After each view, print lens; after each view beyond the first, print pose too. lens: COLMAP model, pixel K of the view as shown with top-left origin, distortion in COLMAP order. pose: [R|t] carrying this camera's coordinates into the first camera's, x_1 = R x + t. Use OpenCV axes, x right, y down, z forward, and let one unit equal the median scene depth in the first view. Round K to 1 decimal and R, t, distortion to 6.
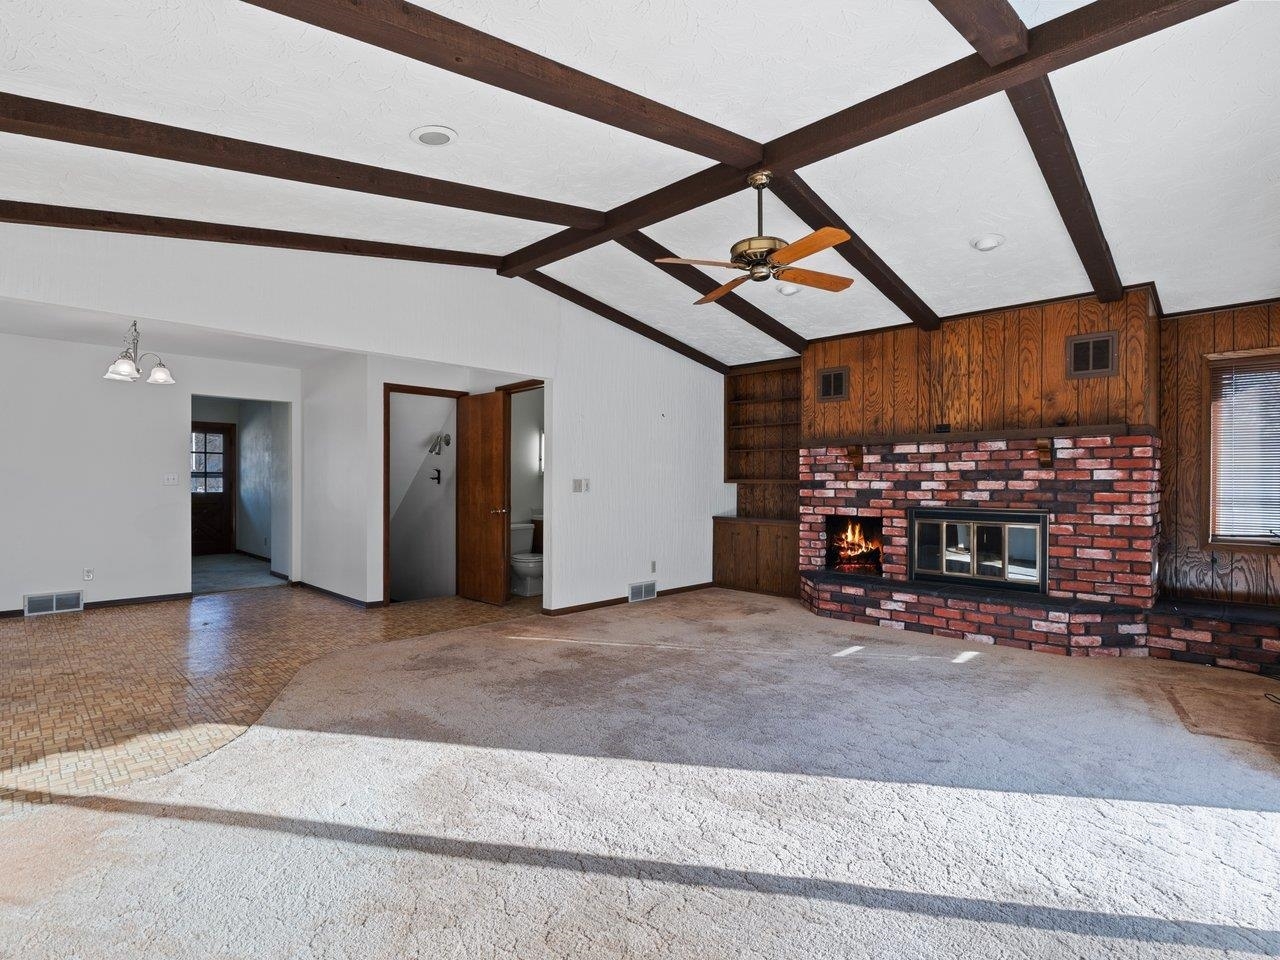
lens RADIAL K [[633.7, 0, 651.0], [0, 633.7, 486.8], [0, 0, 1]] dist [-0.005699, 0.004879]
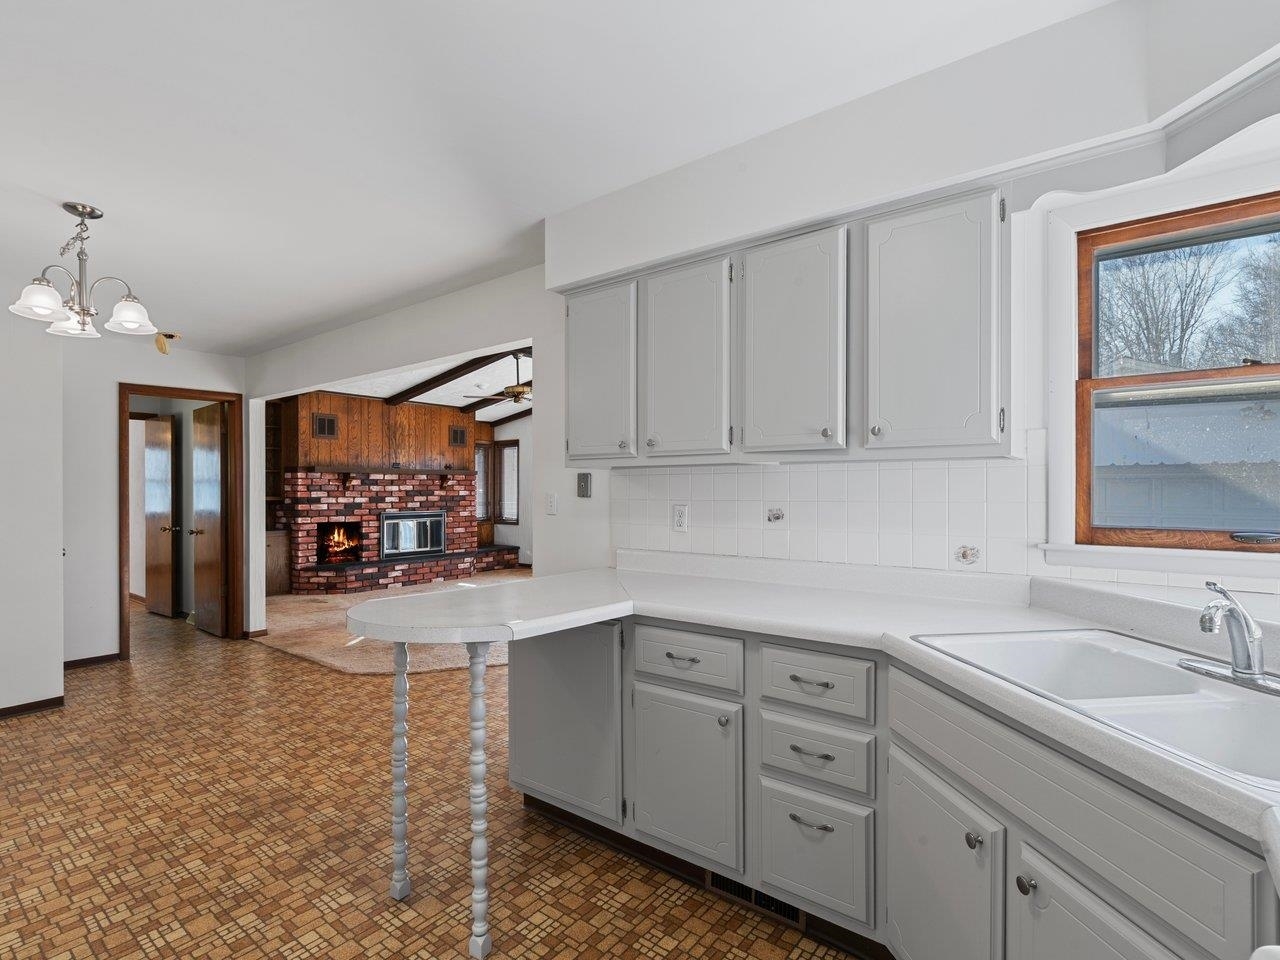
lens RADIAL K [[632.3, 0, 638.8], [0, 632.3, 500.2], [0, 0, 1]] dist [-0.002966, -0.002479]
pose [[-0.101573, -0.020209, 0.994623, -1.240369], [0.008516, 0.999739, 0.021182, -0.029202], [-0.994792, 0.010622, -0.101375, 0.516846]]
